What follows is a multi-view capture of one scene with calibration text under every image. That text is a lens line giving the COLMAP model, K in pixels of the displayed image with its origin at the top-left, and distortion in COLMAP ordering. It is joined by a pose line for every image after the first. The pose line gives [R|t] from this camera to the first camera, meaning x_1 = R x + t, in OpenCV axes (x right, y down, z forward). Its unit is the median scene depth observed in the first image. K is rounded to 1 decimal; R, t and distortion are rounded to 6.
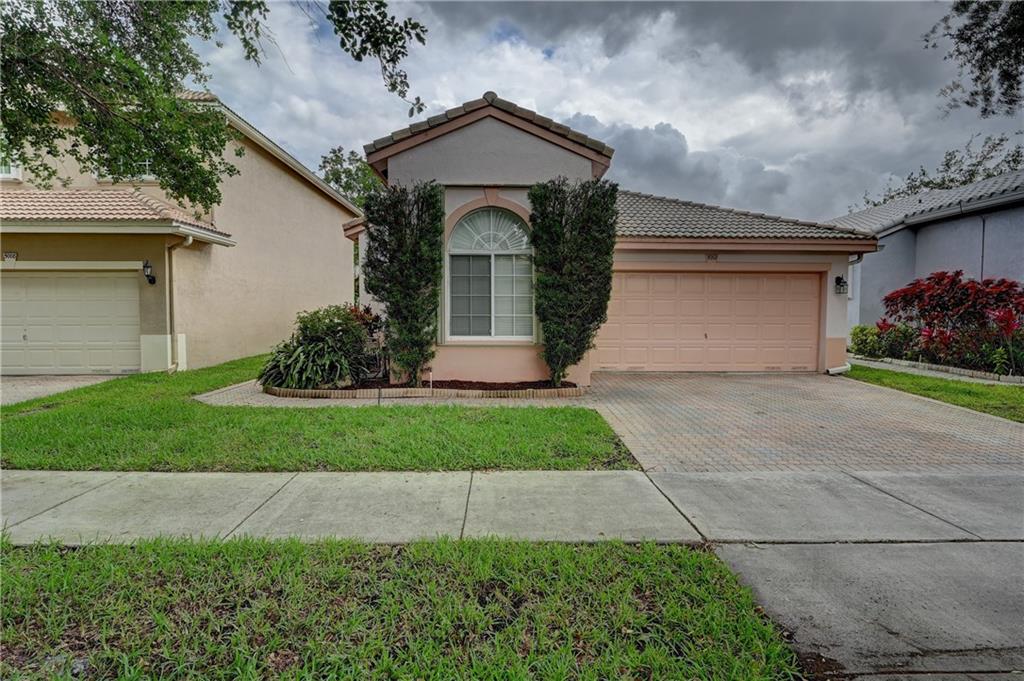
lens RADIAL K [[562.6, 0, 513.4], [0, 562.6, 340.5], [0, 0, 1]] dist [0.001672, -0.003005]
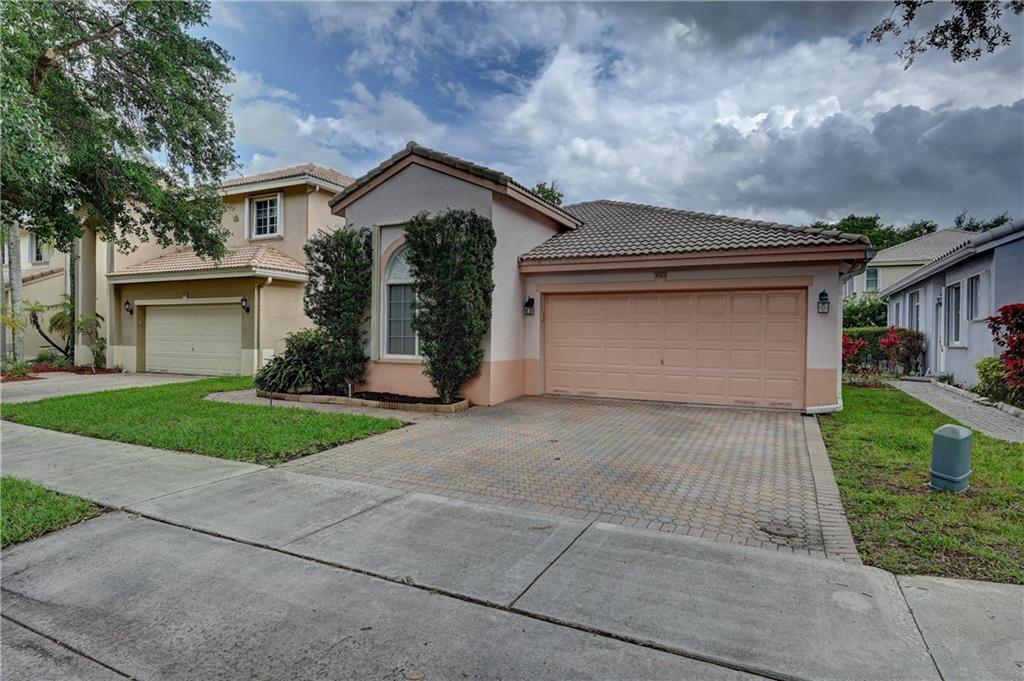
lens RADIAL K [[562.6, 0, 513.8], [0, 562.6, 339.2], [0, 0, 1]] dist [0.001672, -0.003005]
pose [[0.880657, 0.008956, -0.473671, 0.596178], [-0.030343, 0.998835, -0.037528, -0.003331], [0.472783, 0.047422, 0.879902, 0.093551]]
